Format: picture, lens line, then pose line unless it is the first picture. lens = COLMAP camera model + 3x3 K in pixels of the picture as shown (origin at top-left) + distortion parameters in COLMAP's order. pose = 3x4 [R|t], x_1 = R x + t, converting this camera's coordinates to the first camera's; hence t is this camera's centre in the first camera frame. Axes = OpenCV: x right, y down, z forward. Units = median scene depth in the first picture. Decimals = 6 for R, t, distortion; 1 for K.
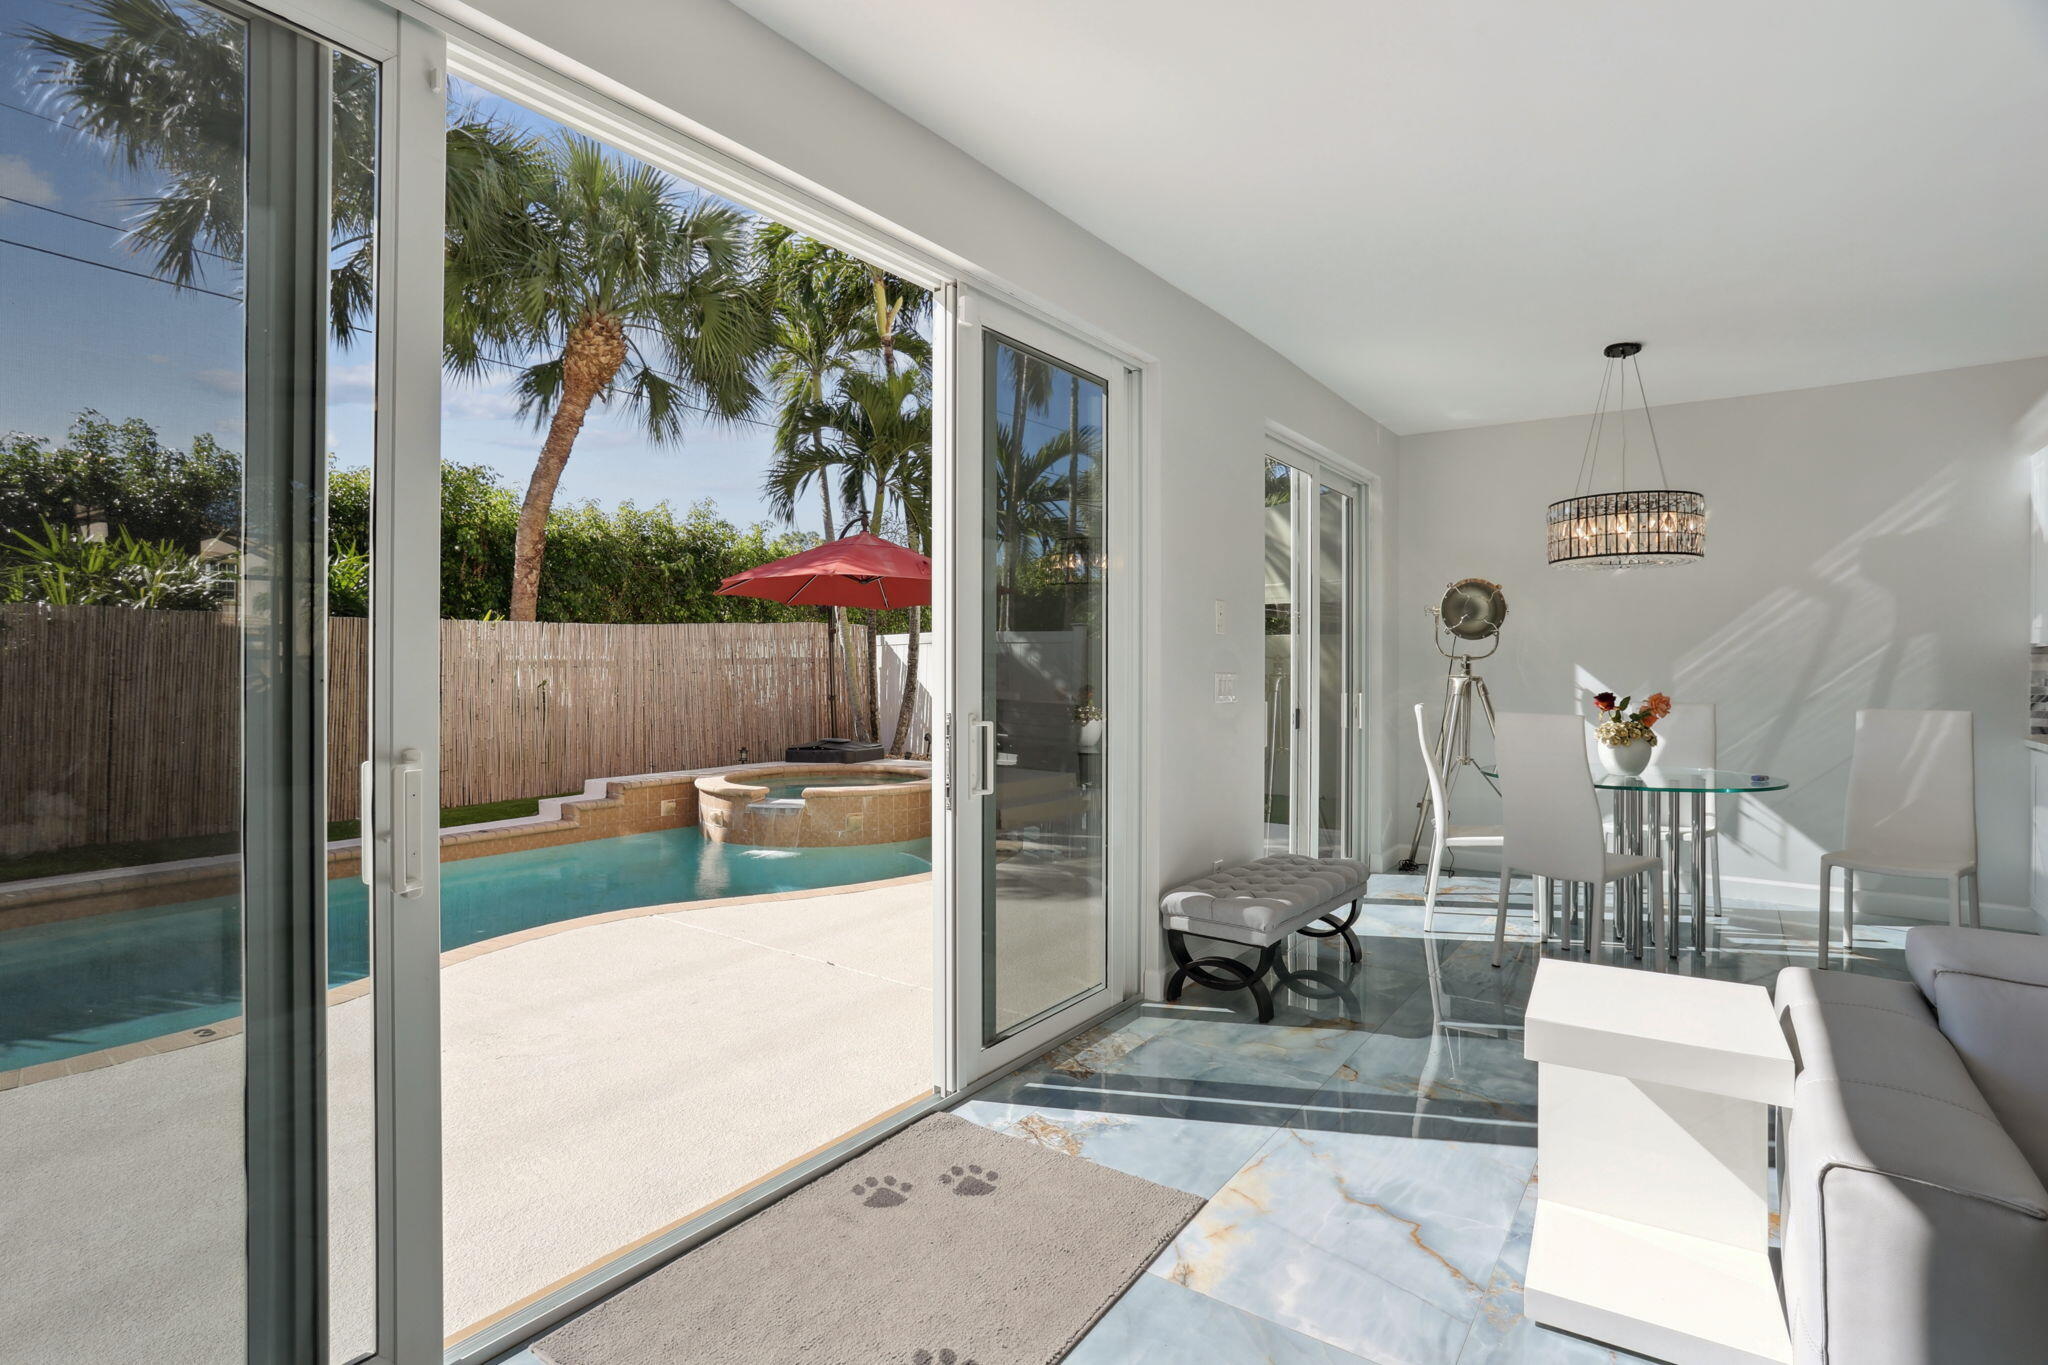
lens RADIAL K [[999.6, 0, 1036.8], [0, 999.6, 668.7], [0, 0, 1]] dist [-0.005423, 0.005963]
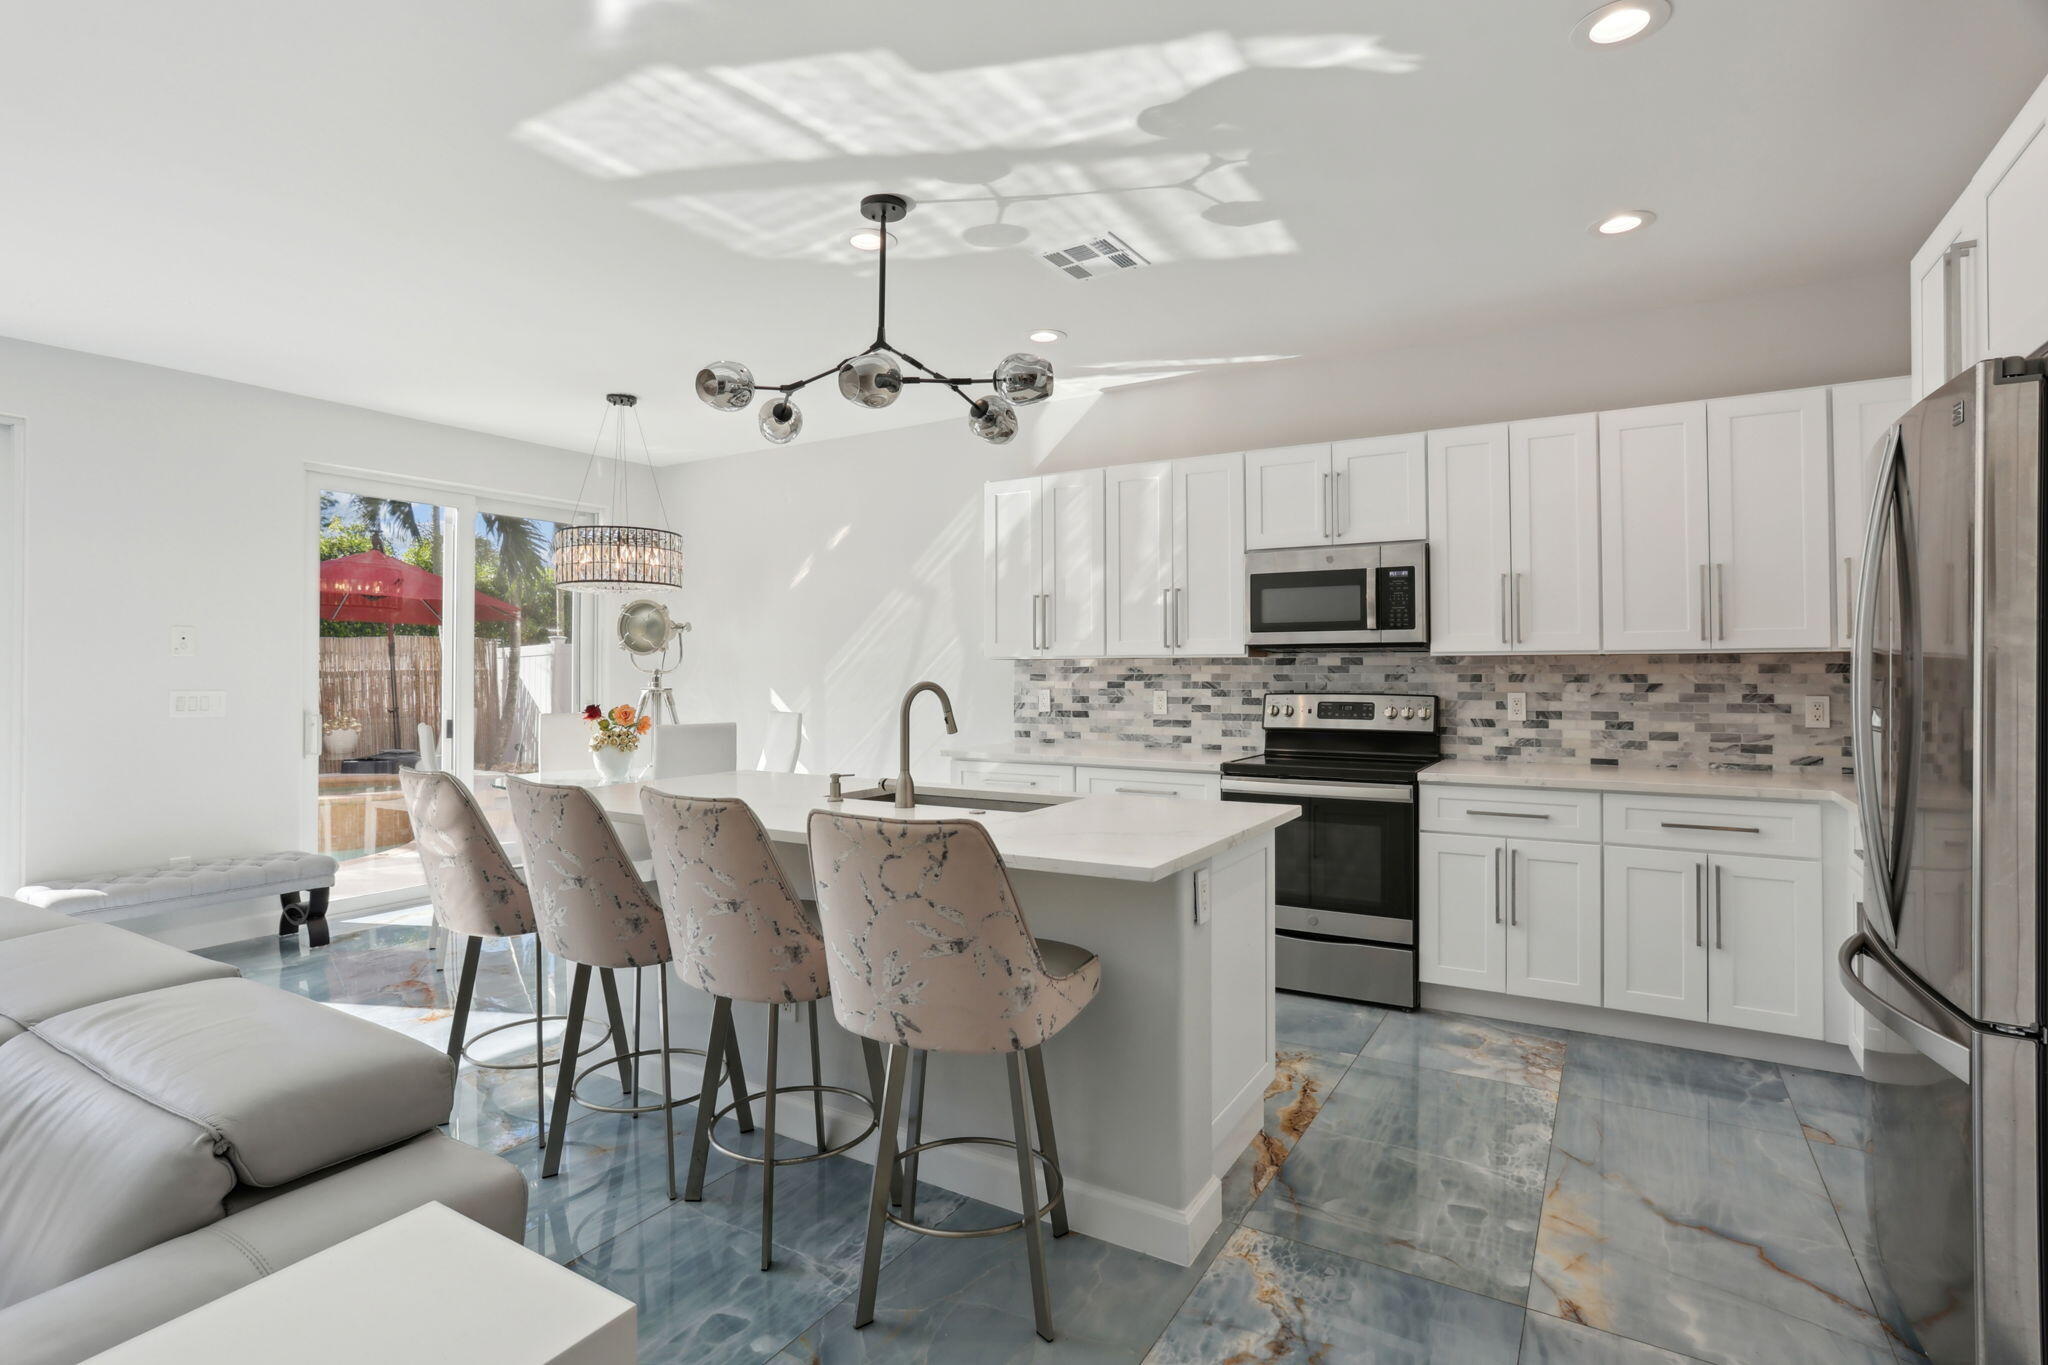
lens RADIAL K [[999.6, 0, 1016.1], [0, 999.6, 675.2], [0, 0, 1]] dist [-0.005423, 0.005963]
pose [[0.998879, -0.010329, 0.046200, 0.513909], [0.010199, 0.999943, 0.003052, -0.004571], [-0.046229, -0.002578, 0.998928, -0.070031]]
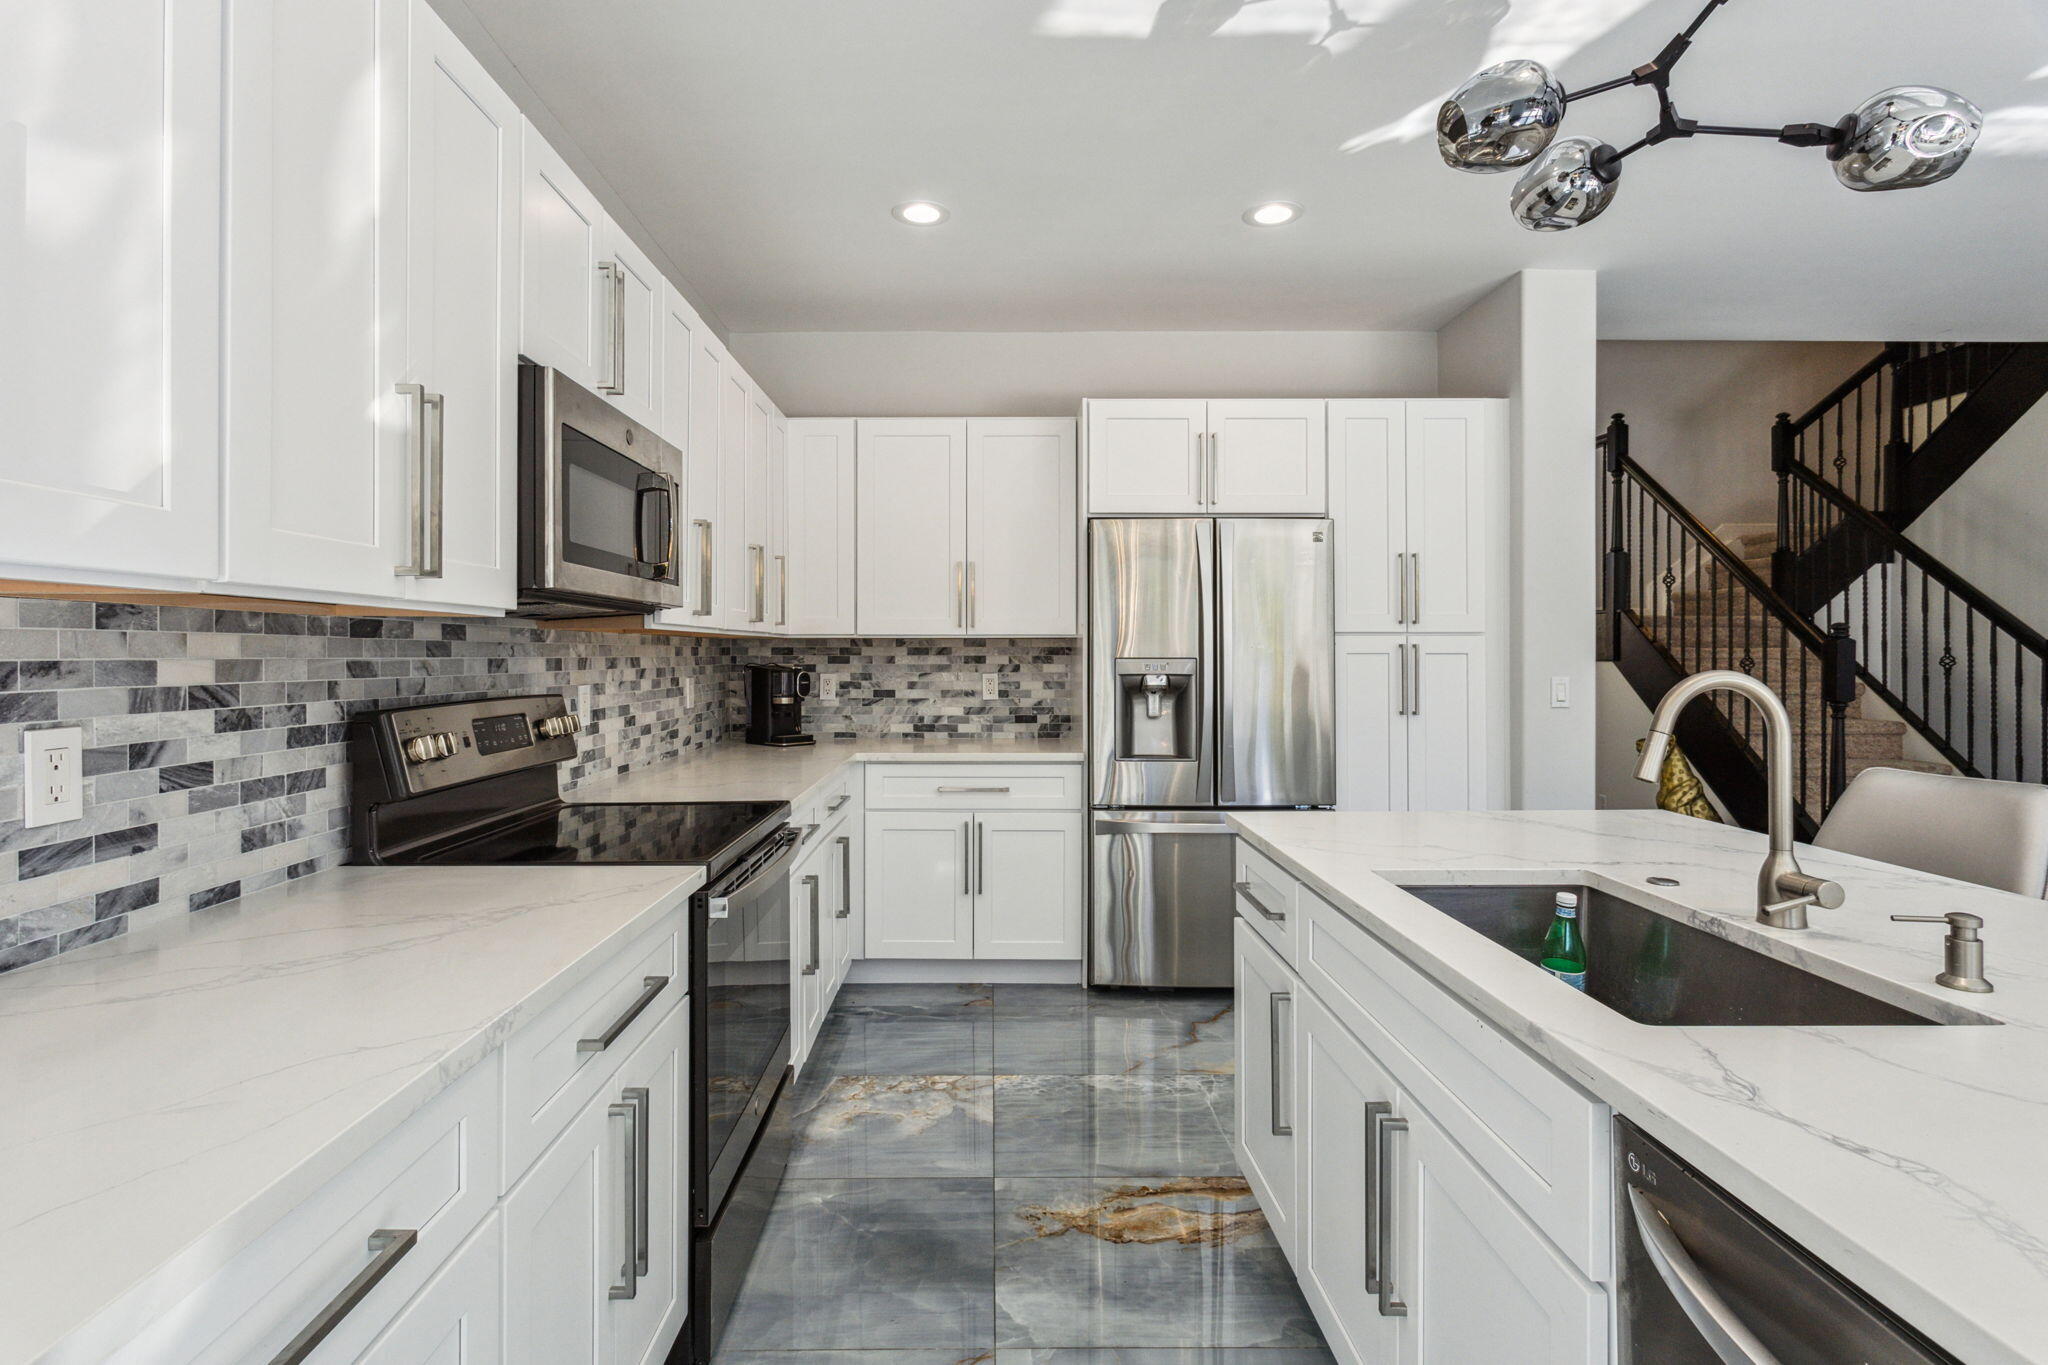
lens RADIAL K [[999.6, 0, 1013.3], [0, 999.6, 649.9], [0, 0, 1]] dist [-0.005423, 0.005963]
pose [[-0.567110, -0.004859, 0.823628, 0.428021], [-0.002967, 0.999988, 0.003856, -0.005325], [-0.823637, -0.000257, -0.567118, 0.462818]]
